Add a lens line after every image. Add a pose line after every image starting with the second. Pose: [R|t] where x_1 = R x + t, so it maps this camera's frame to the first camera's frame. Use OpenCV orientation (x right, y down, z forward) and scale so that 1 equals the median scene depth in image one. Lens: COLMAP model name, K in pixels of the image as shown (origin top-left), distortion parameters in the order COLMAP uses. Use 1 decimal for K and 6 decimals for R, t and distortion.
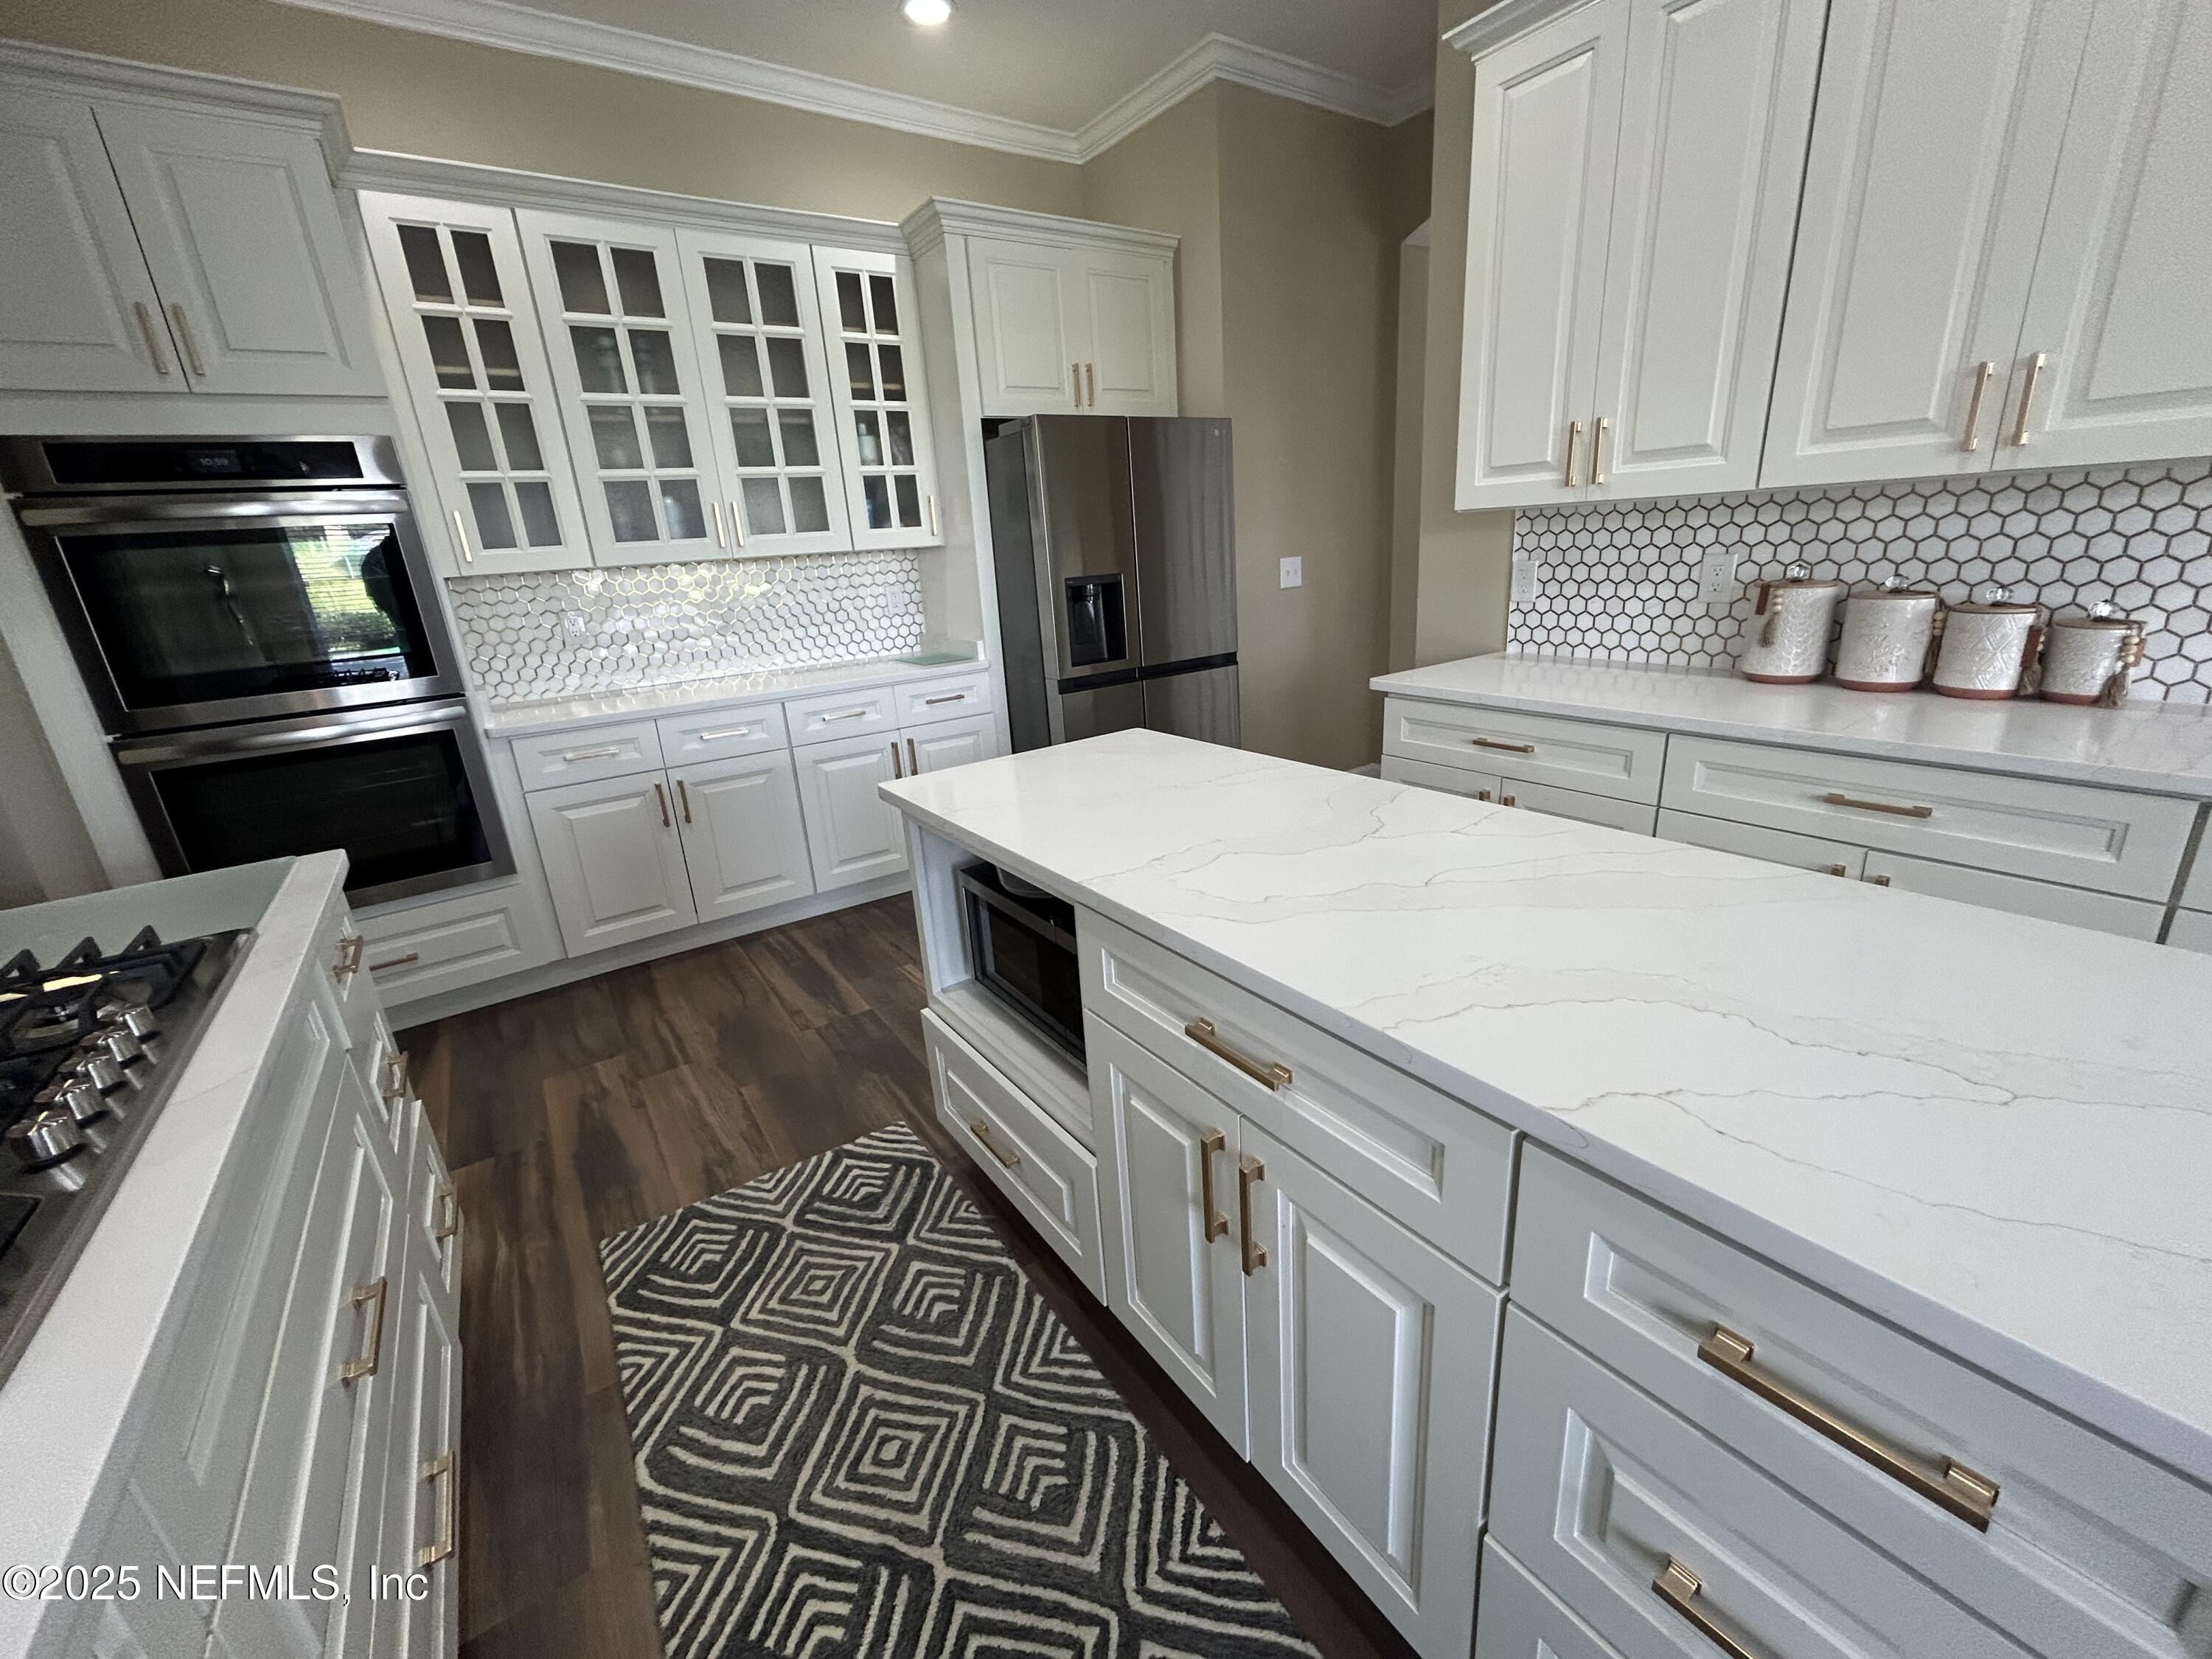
lens RADIAL K [[891.8, 0, 1101.2], [0, 891.8, 820.1], [0, 0, 1]] dist [-0.002409, 0.002030]
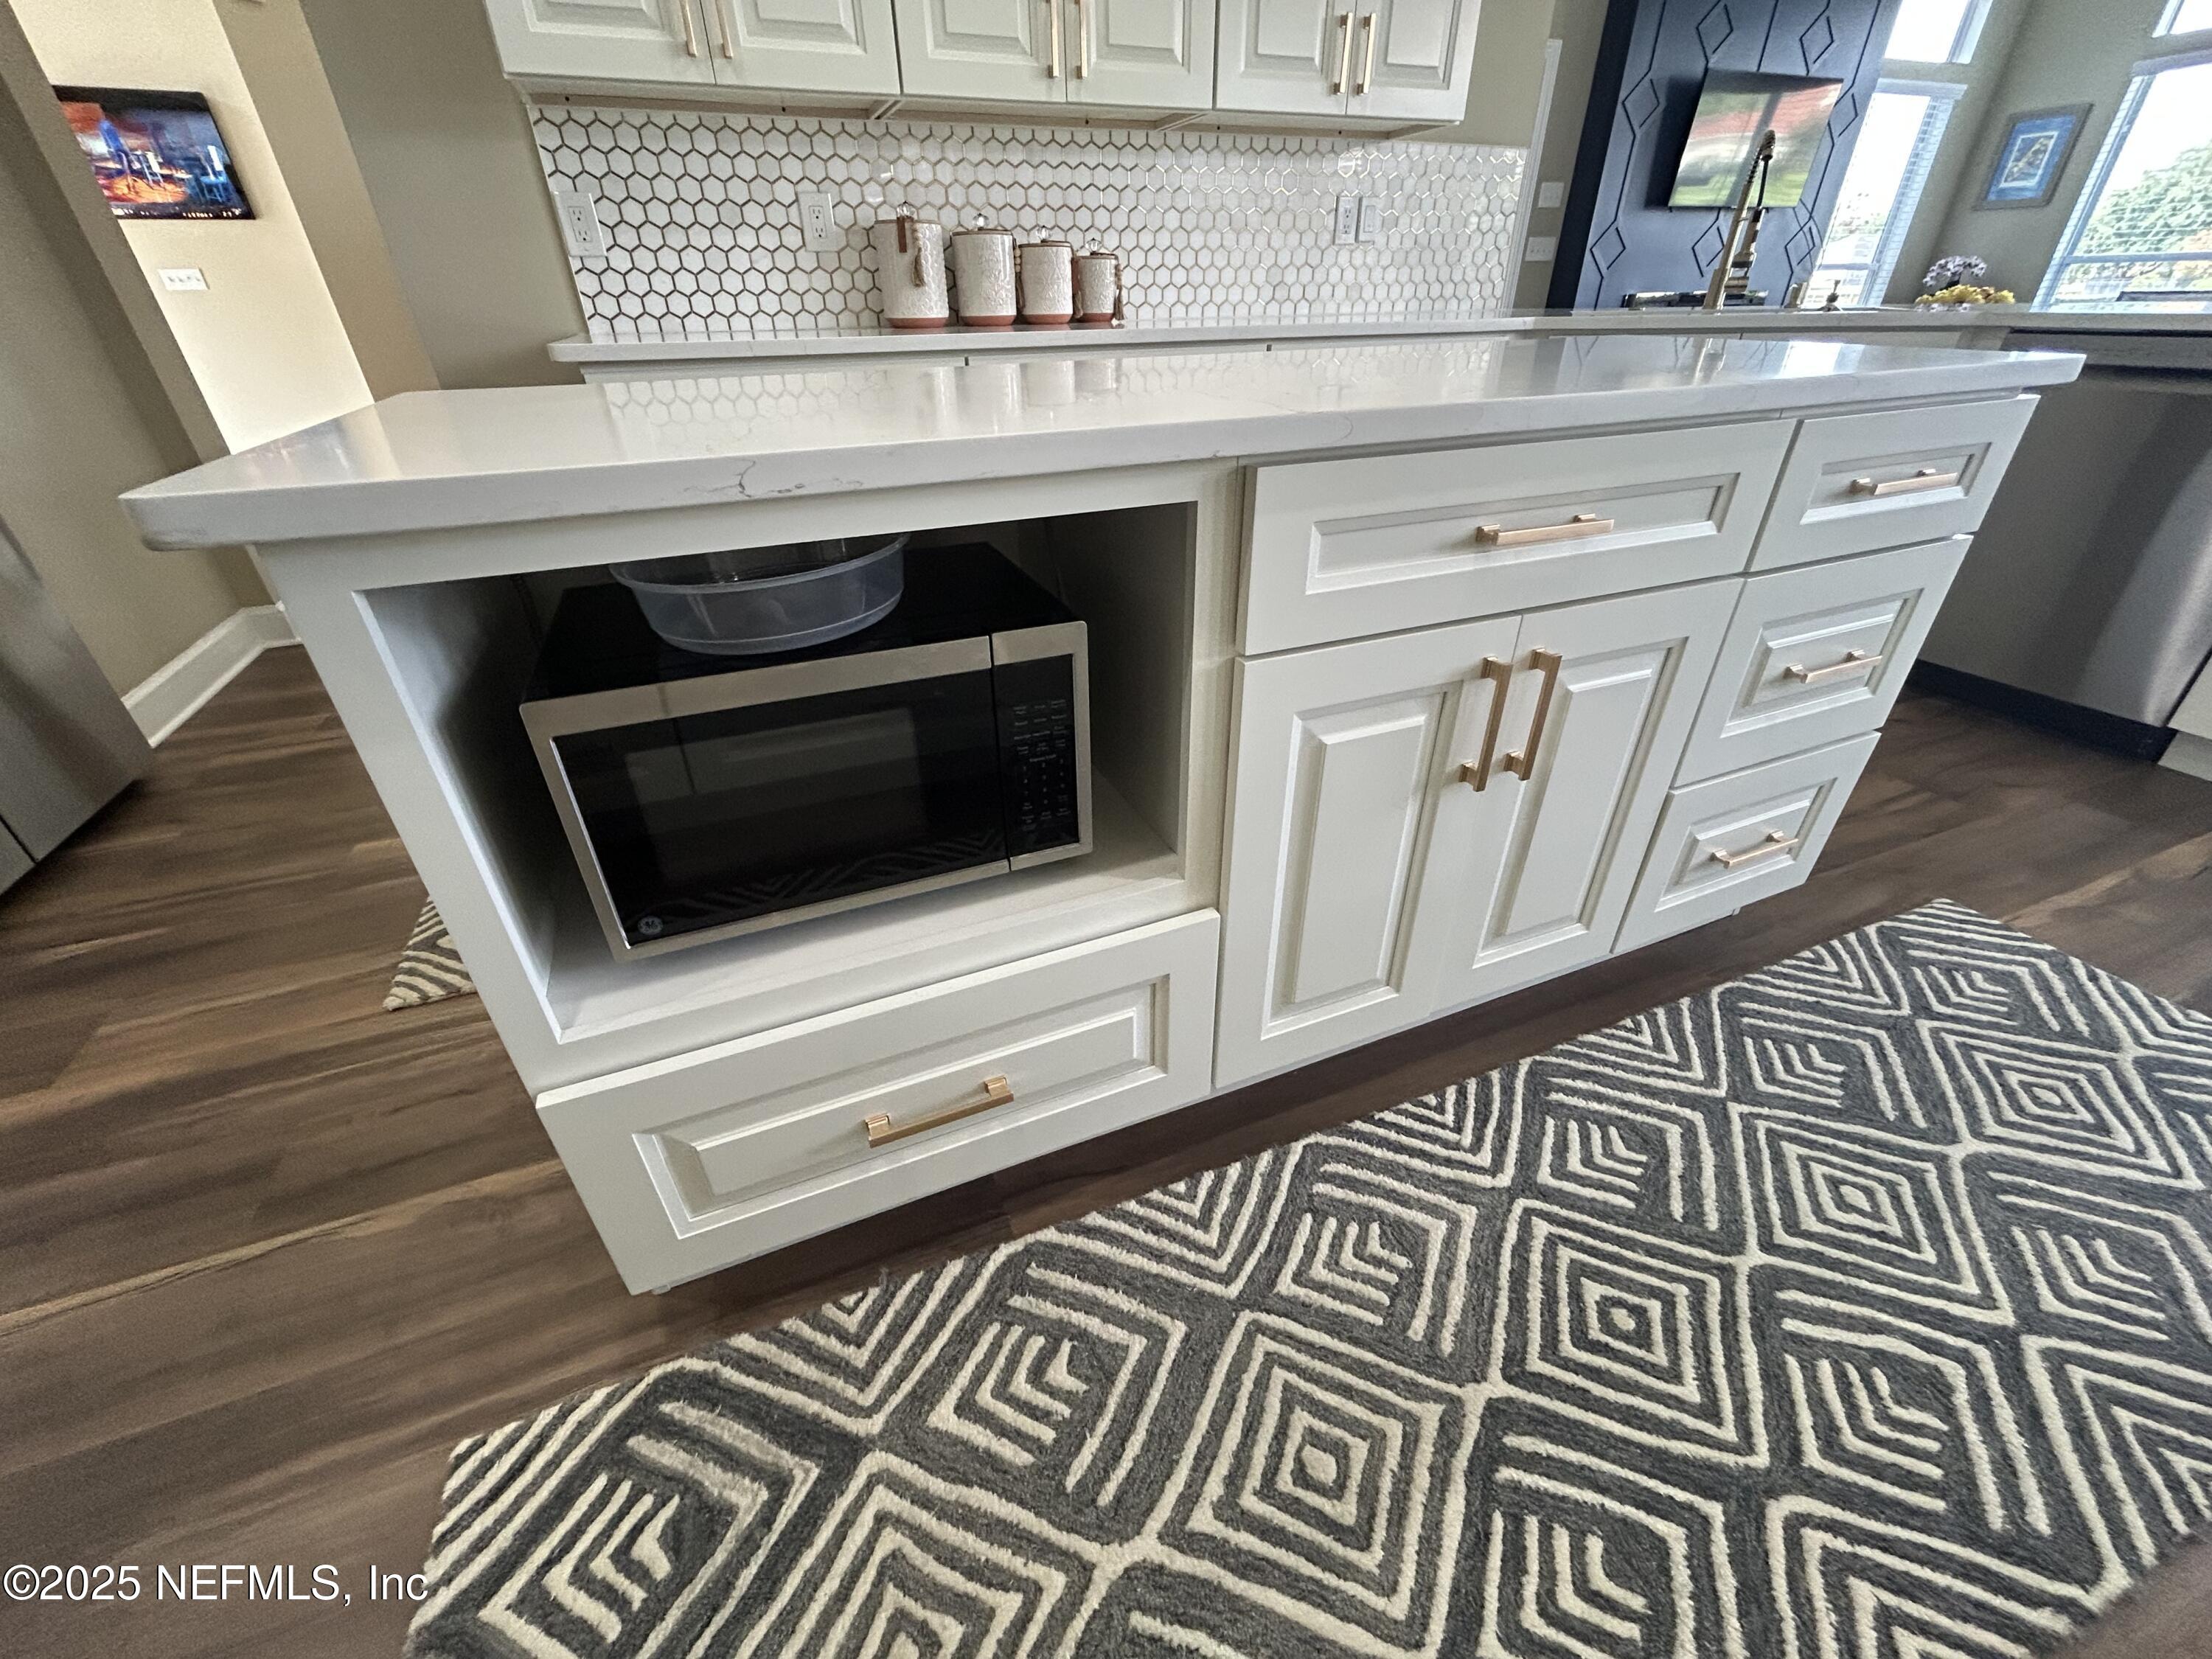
lens RADIAL K [[891.8, 0, 1114.0], [0, 891.8, 823.4], [0, 0, 1]] dist [-0.002409, 0.002030]
pose [[0.215121, -0.449997, 0.866732, -0.575722], [0.297386, 0.875546, 0.380763, 0.038297], [-0.930207, 0.175844, 0.322172, 0.817892]]
